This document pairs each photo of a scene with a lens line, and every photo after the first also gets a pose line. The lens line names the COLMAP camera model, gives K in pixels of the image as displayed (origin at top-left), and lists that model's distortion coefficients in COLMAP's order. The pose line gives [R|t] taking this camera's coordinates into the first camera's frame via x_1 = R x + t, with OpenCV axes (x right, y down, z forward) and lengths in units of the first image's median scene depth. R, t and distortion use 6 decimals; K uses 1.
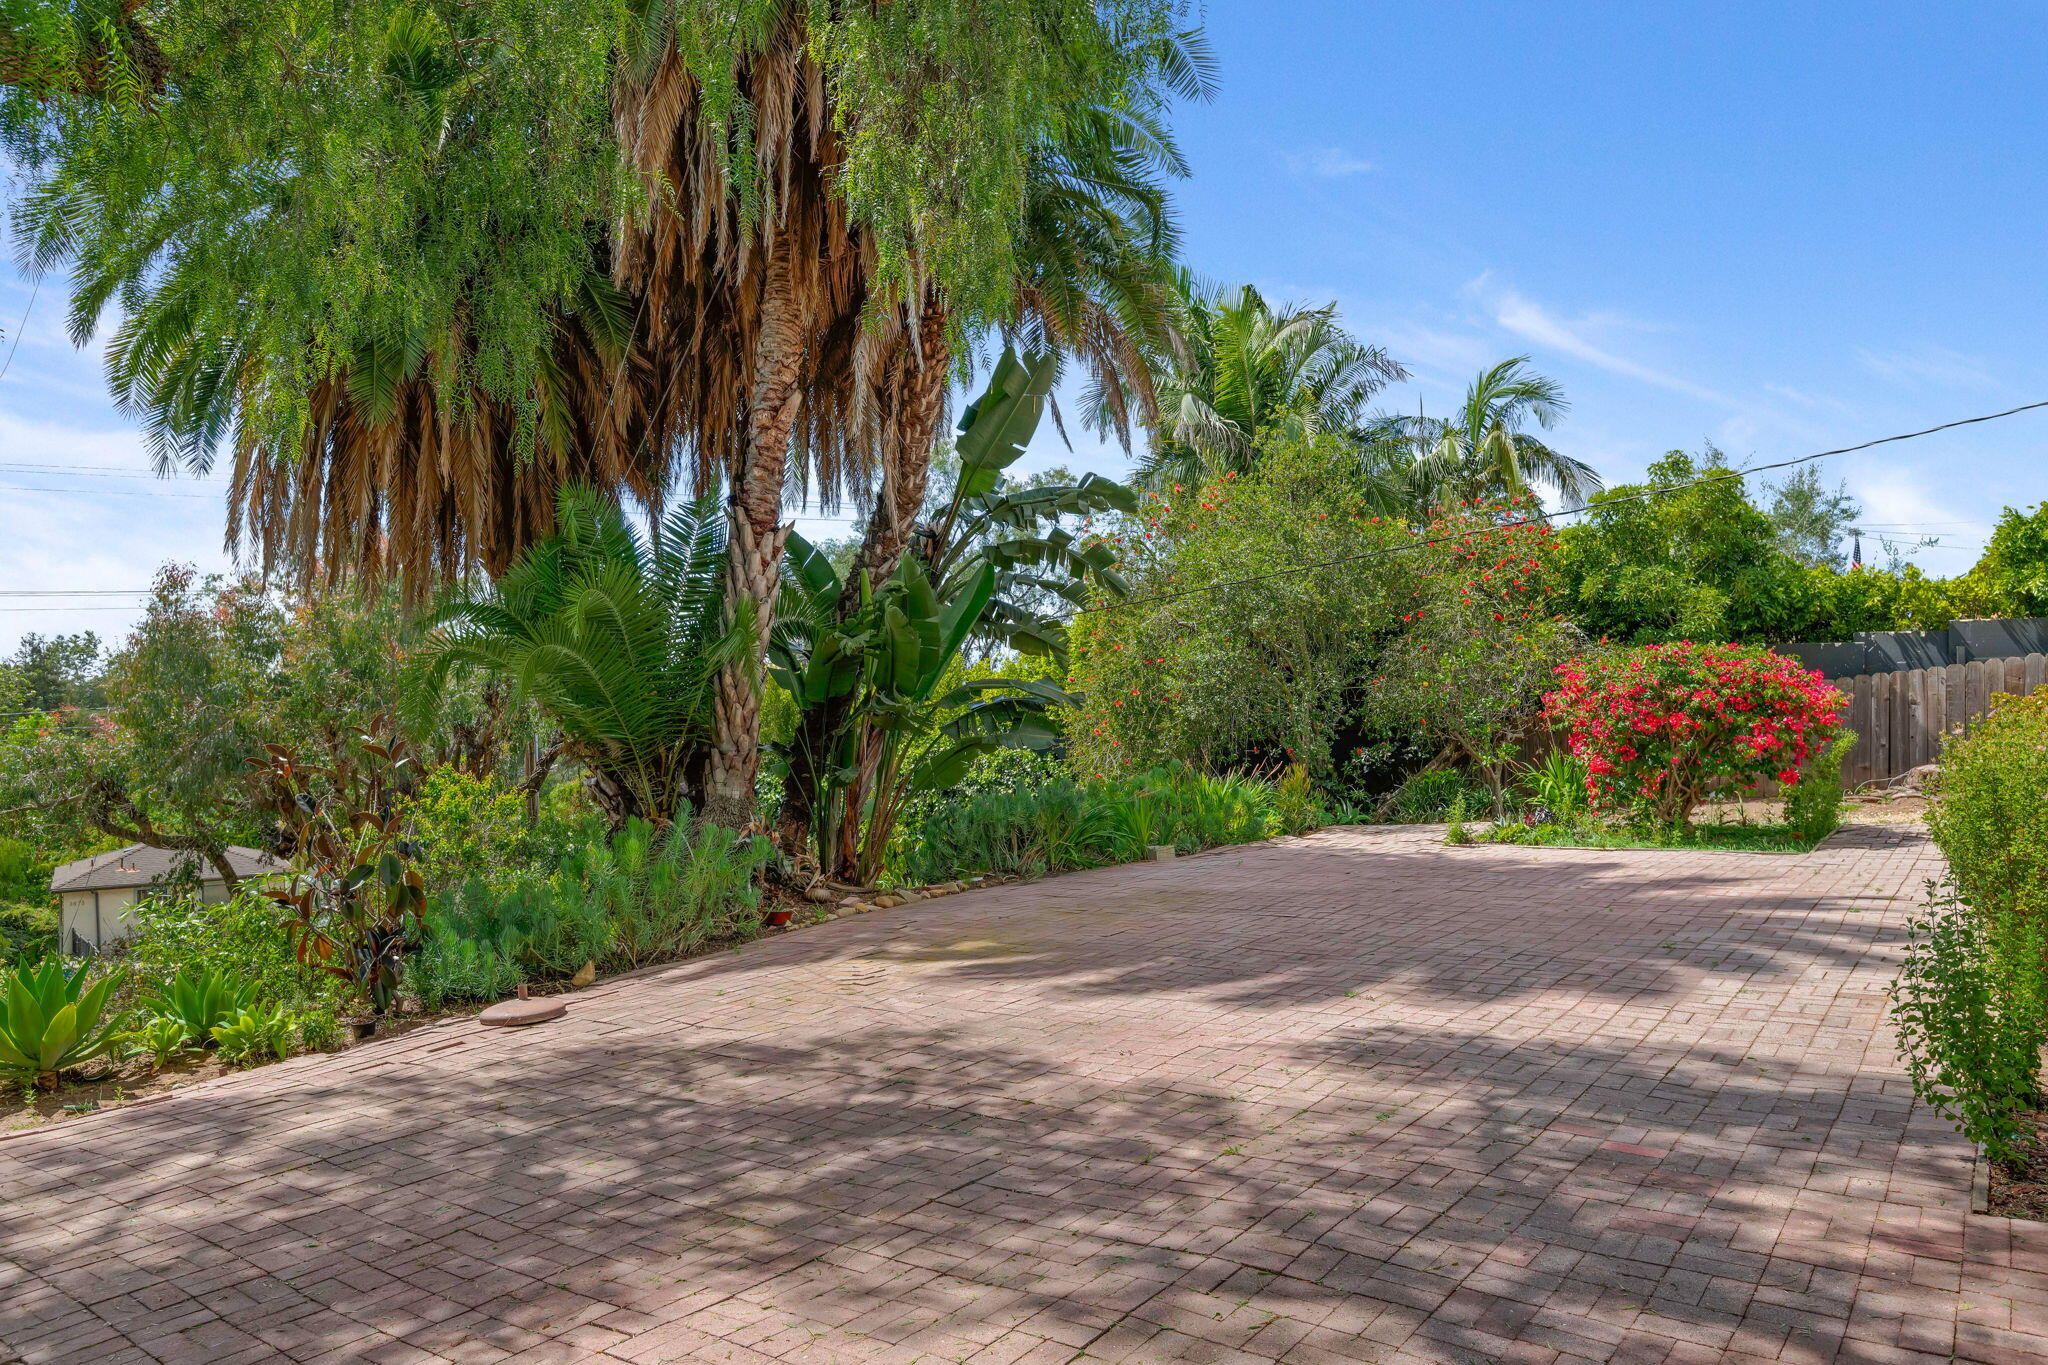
lens RADIAL K [[1402.5, 0, 1040.9], [0, 1402.5, 673.9], [0, 0, 1]] dist [0.011188, 0.007789]
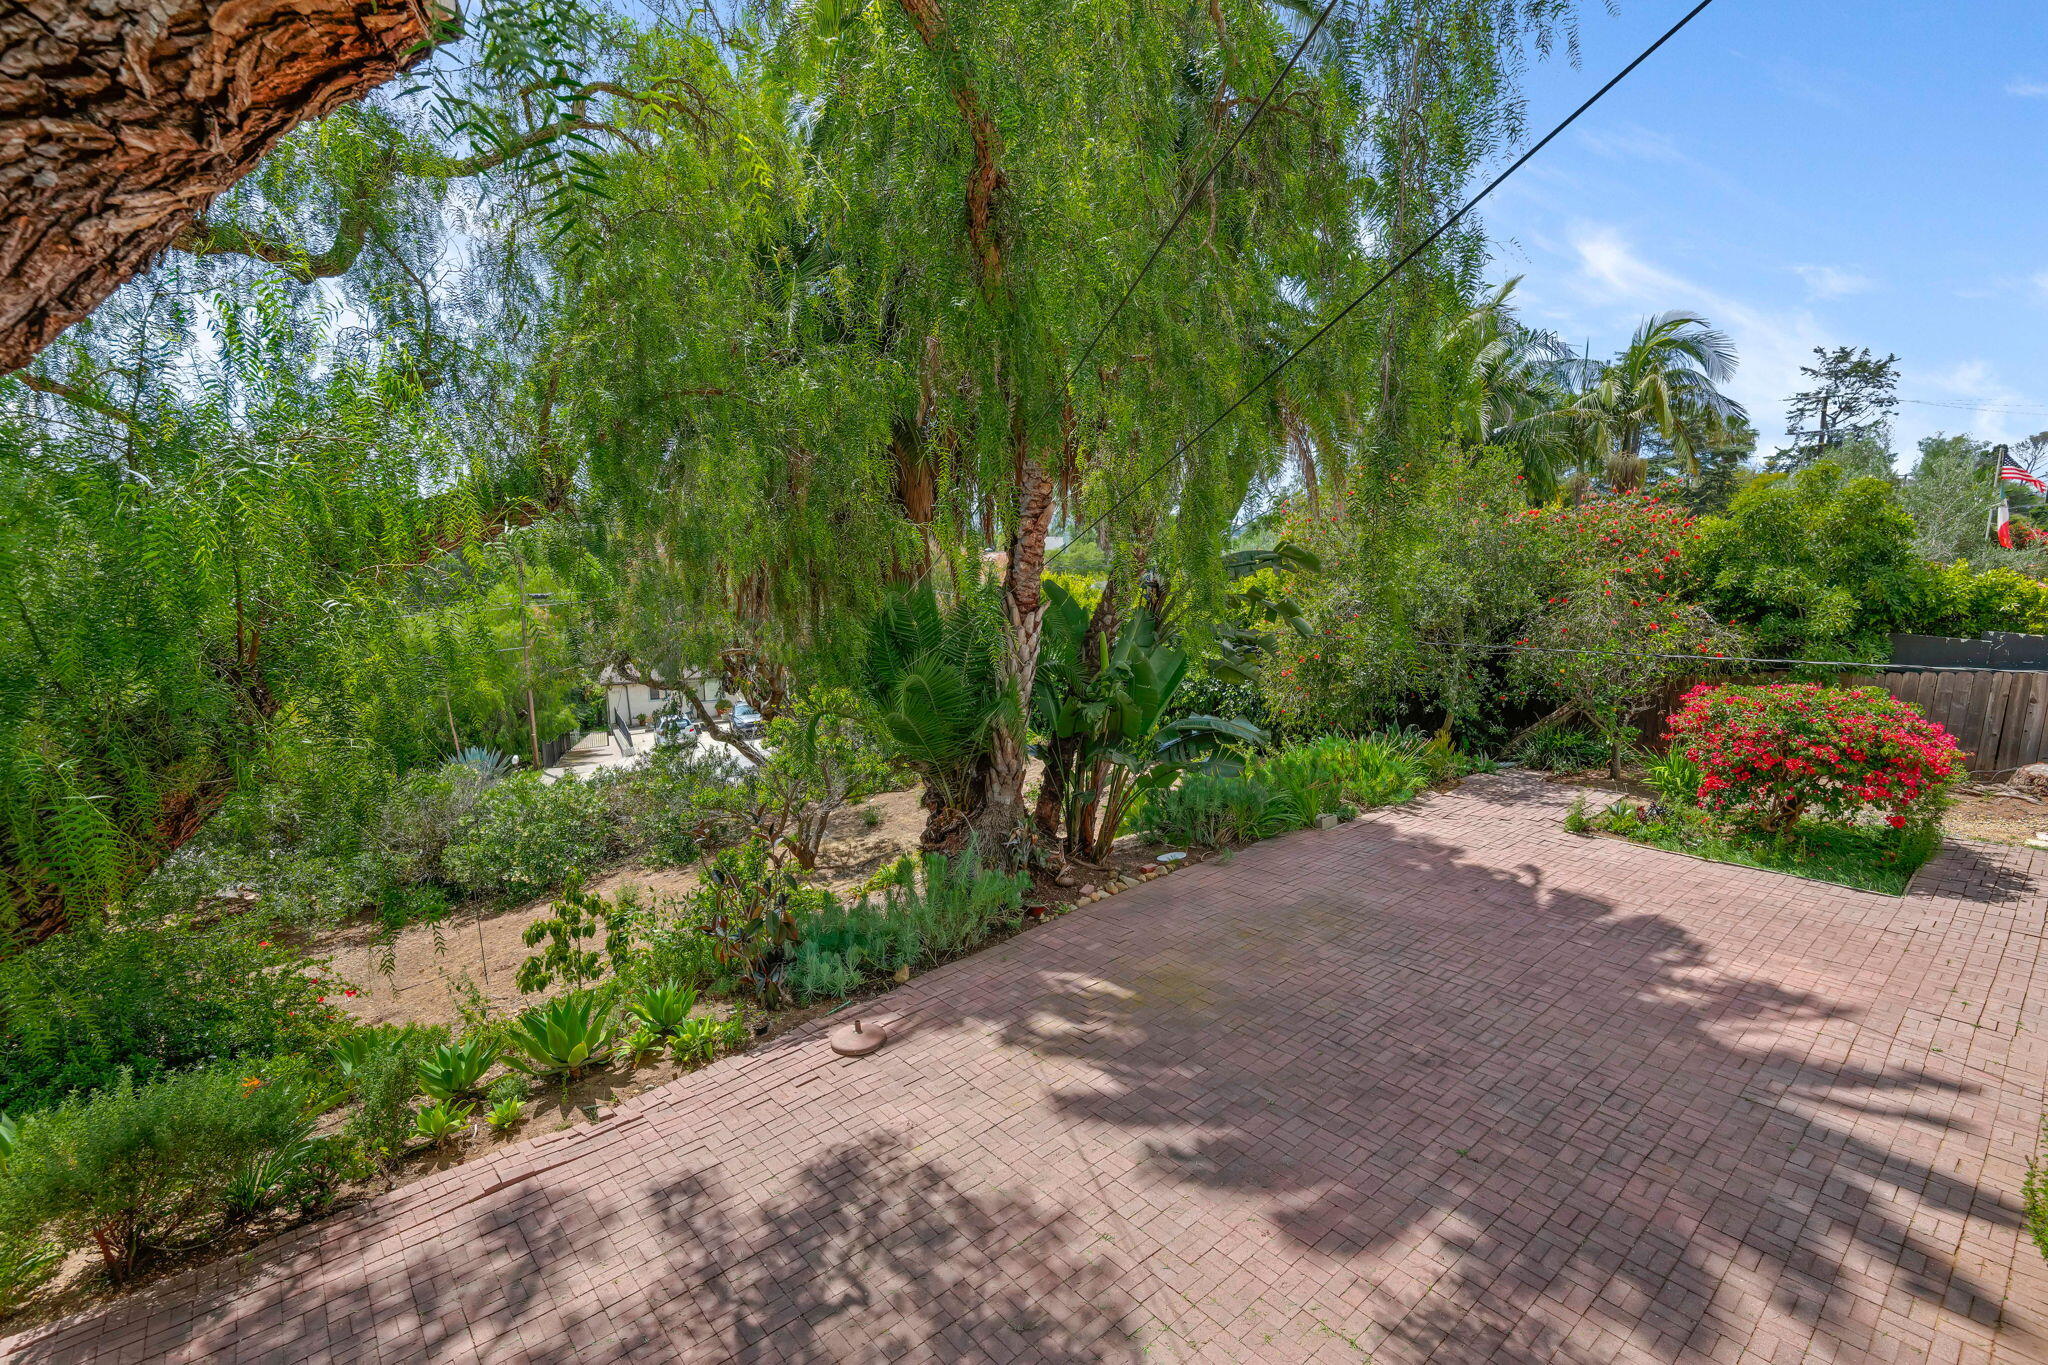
lens RADIAL K [[1010.8, 0, 1013.0], [0, 1010.8, 699.8], [0, 0, 1]] dist [0.008219, -0.005938]
pose [[0.974462, 0.040832, -0.220811, 0.003097], [0.002912, 0.980948, 0.194250, -0.138396], [0.224536, -0.189932, 0.955777, 0.042540]]
